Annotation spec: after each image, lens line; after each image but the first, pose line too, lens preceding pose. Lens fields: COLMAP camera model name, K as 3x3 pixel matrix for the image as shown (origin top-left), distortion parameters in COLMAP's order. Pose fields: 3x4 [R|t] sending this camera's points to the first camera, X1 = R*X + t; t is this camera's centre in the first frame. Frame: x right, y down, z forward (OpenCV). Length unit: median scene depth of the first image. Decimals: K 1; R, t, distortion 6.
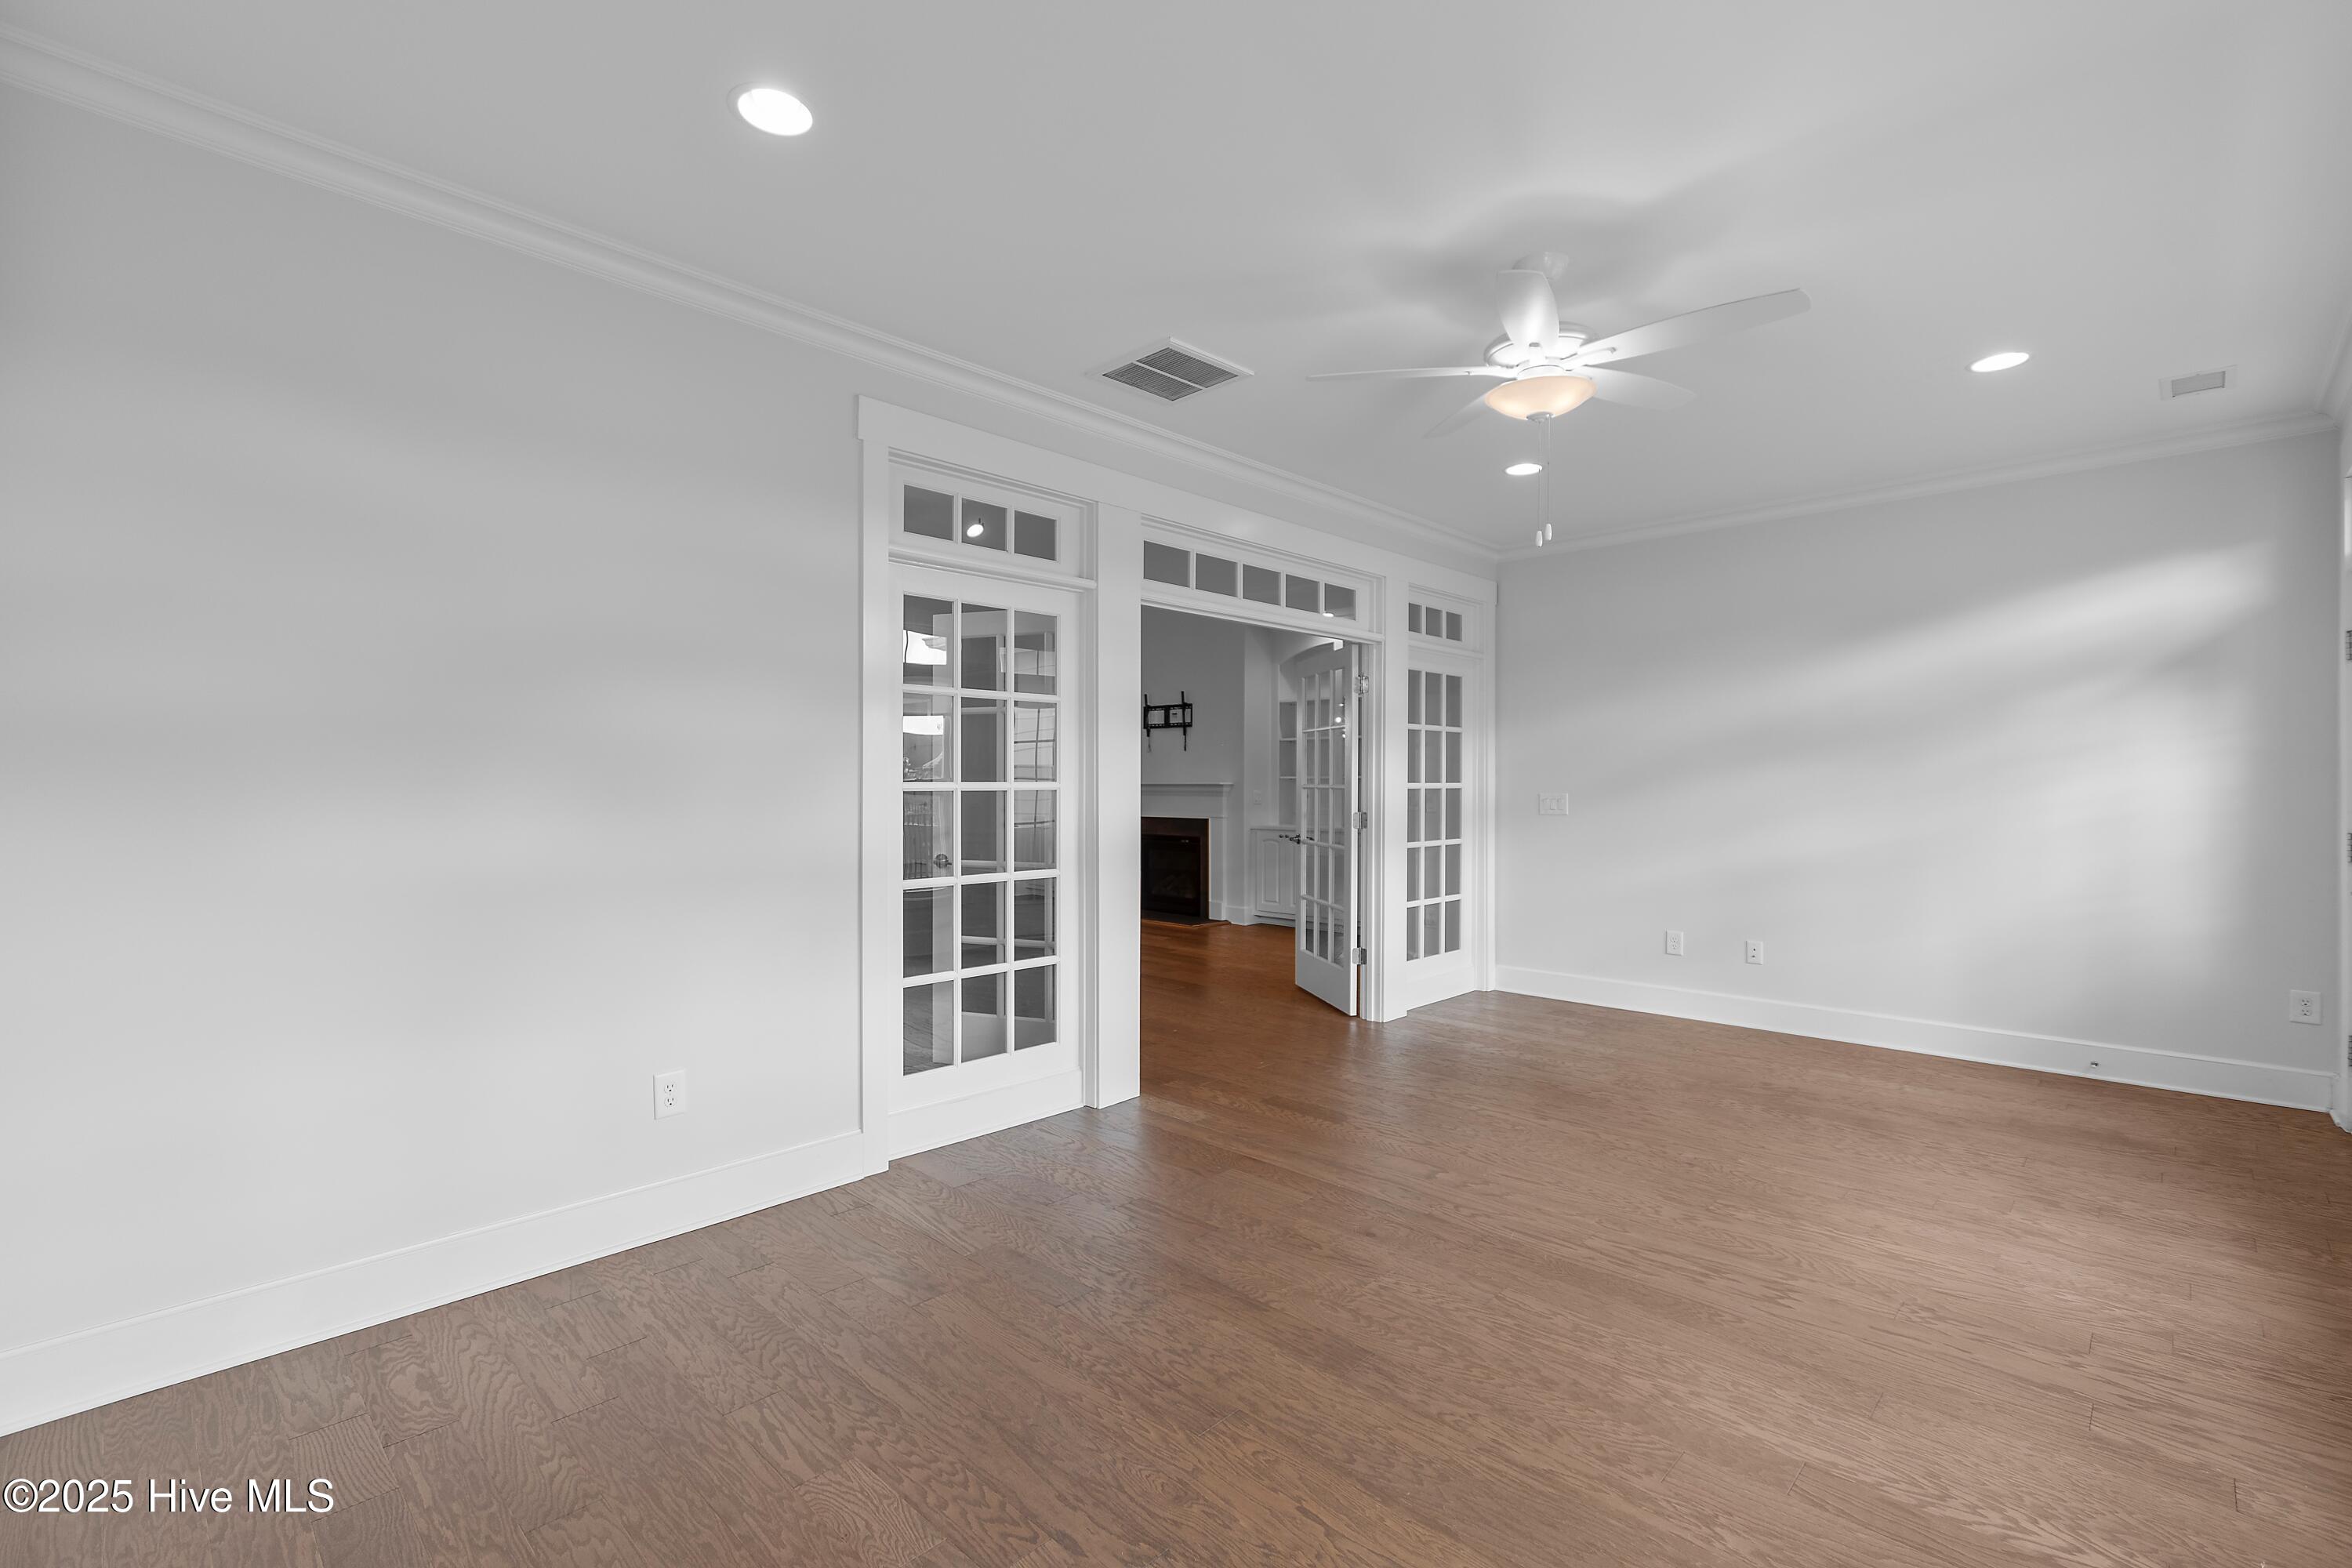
lens RADIAL K [[1037.6, 0, 1166.8], [0, 1037.6, 794.0], [0, 0, 1]] dist [0.000320, -0.000196]
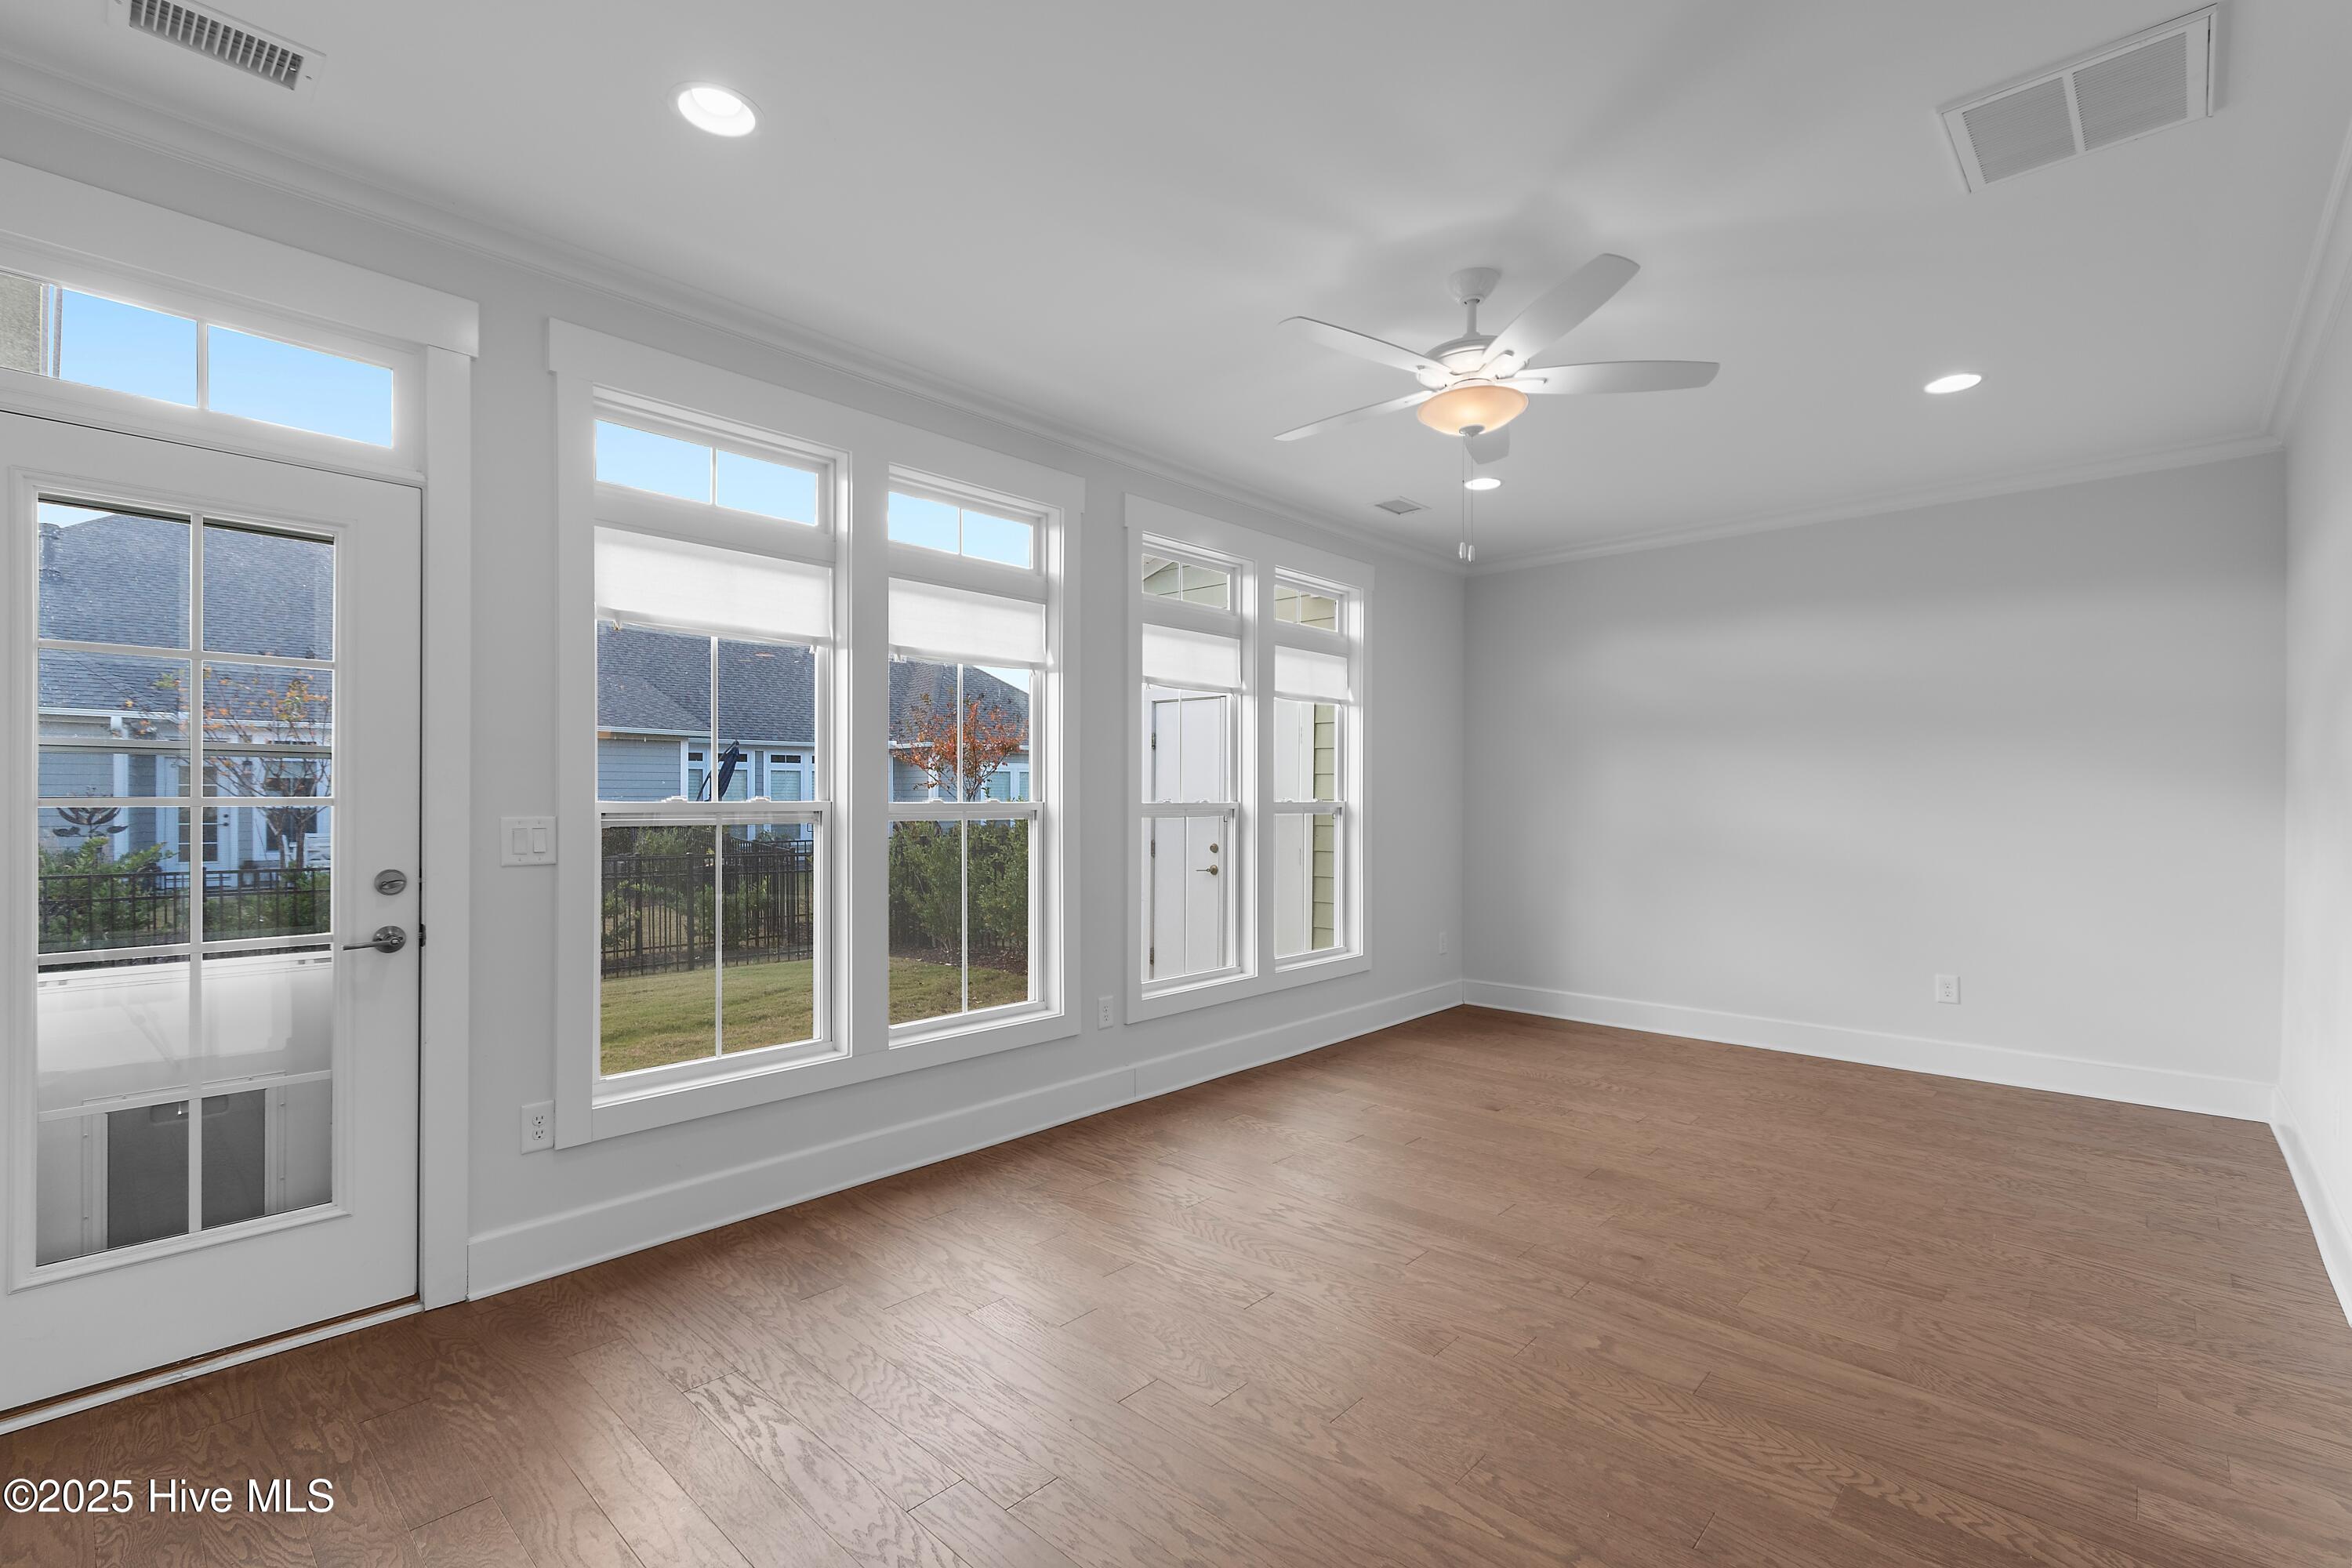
lens RADIAL K [[1039.7, 0, 1168.4], [0, 1039.7, 779.1], [0, 0, 1]] dist [0.004581, -0.000406]
pose [[-0.999742, -0.004594, -0.022225, 0.308434], [-0.004484, 0.999978, -0.004981, -0.010777], [0.022247, -0.004880, -0.999741, 0.917830]]
